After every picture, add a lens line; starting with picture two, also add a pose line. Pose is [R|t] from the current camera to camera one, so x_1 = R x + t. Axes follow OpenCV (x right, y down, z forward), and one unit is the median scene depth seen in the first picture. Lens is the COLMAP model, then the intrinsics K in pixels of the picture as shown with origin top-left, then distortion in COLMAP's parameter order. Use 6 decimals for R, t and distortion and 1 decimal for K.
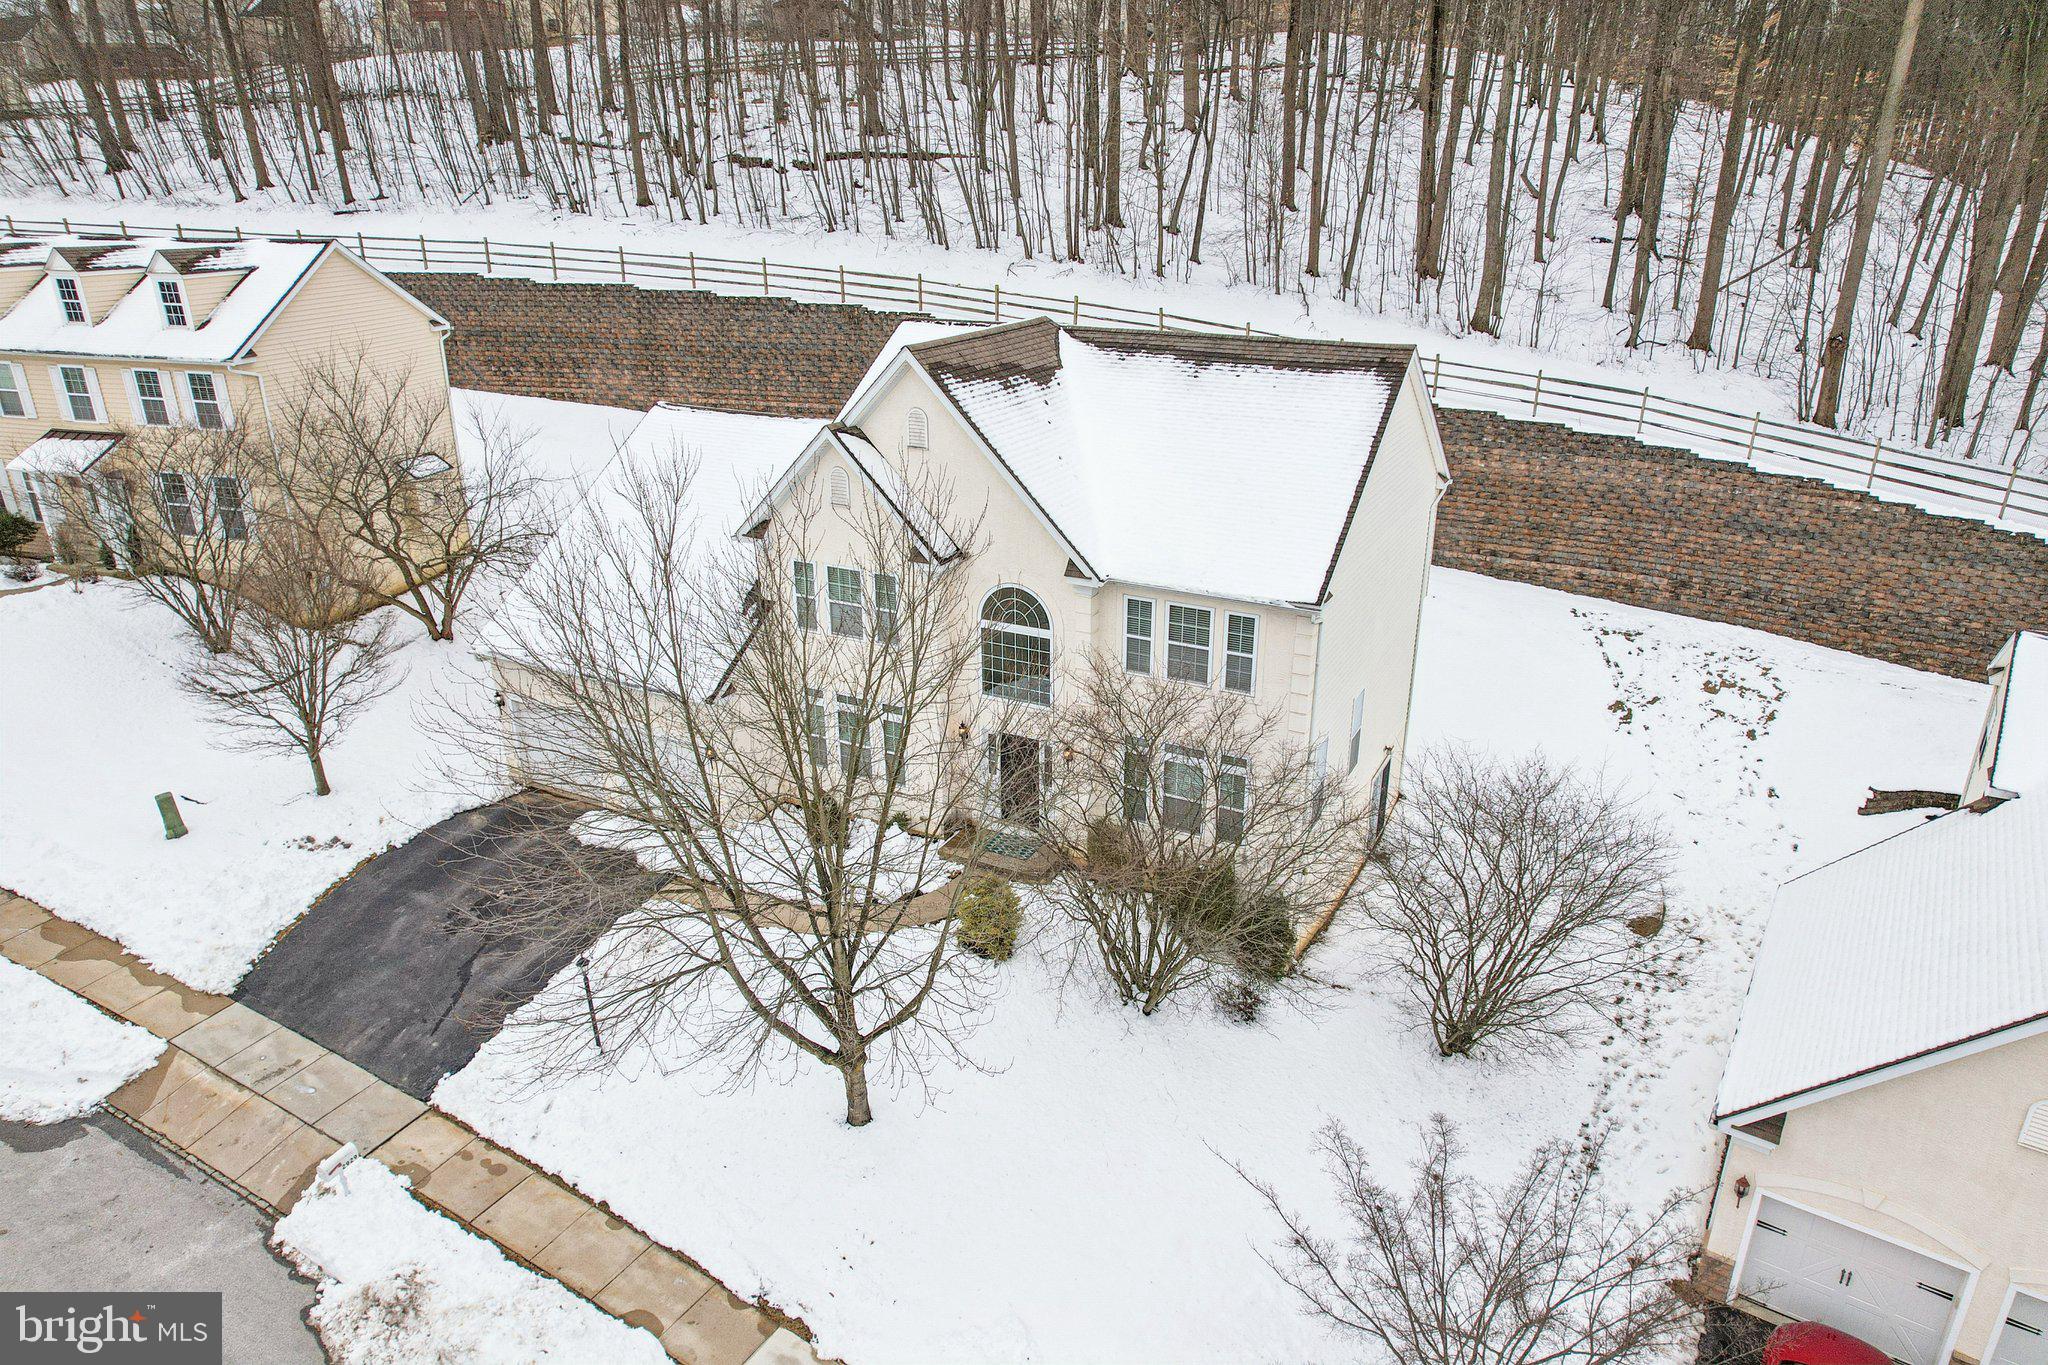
lens RADIAL K [[1317.4, 0, 1024.0], [0, 1317.4, 682.5], [0, 0, 1]] dist [-0.087612, 0.082803]
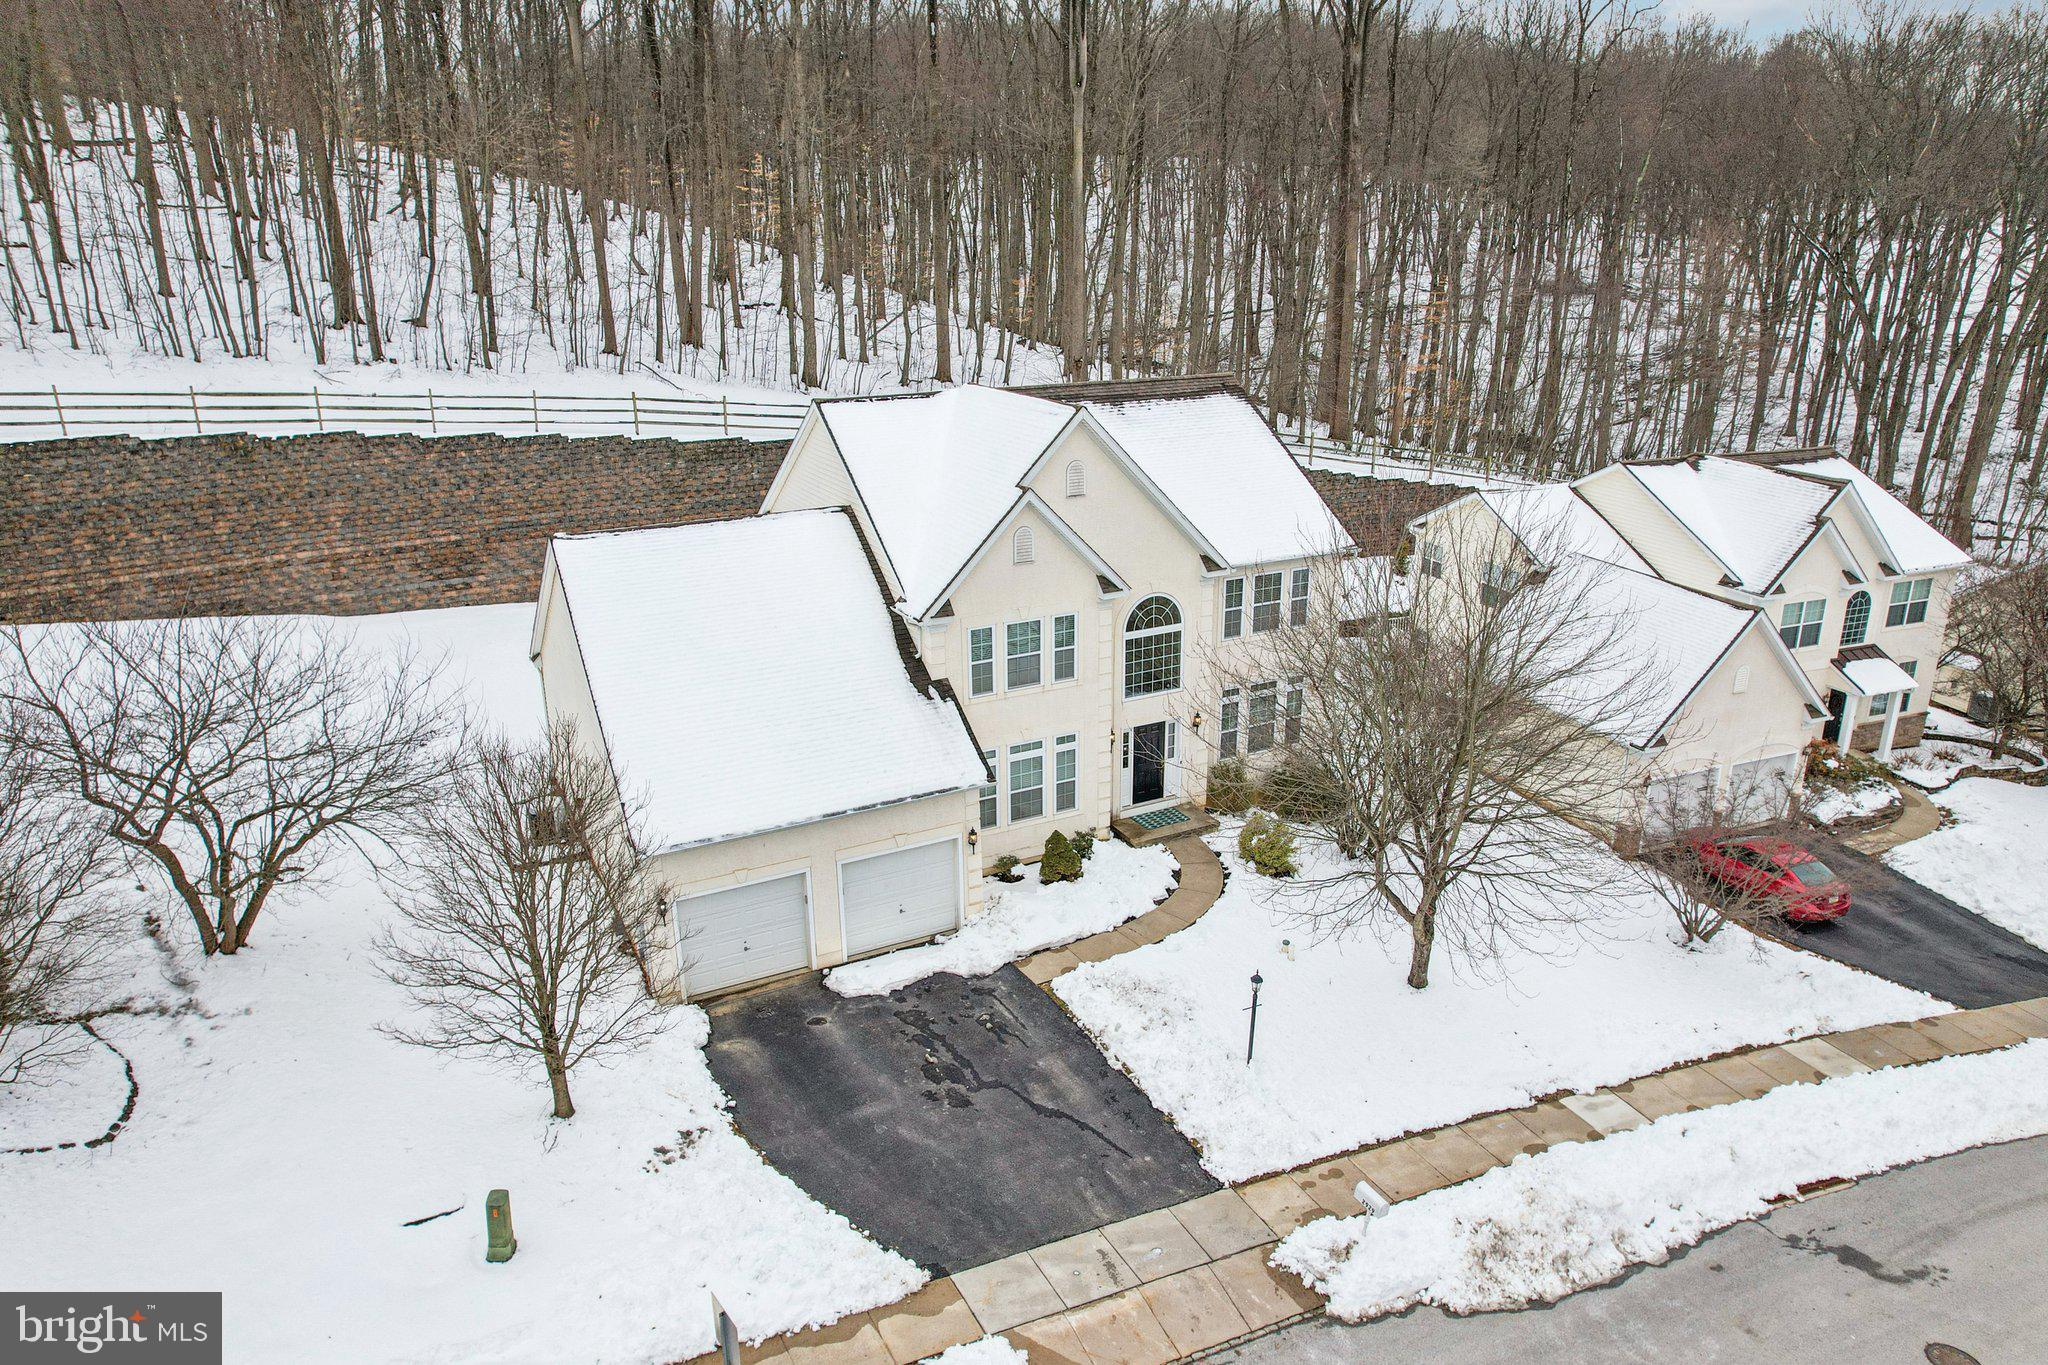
lens RADIAL K [[1317.4, 0, 1024.0], [0, 1317.4, 682.5], [0, 0, 1]] dist [-0.087612, 0.082803]
pose [[0.570173, -0.263239, 0.778208, -1.058038], [0.308614, 0.946525, 0.094061, -0.152058], [-0.761354, 0.186535, 0.620922, 0.379023]]
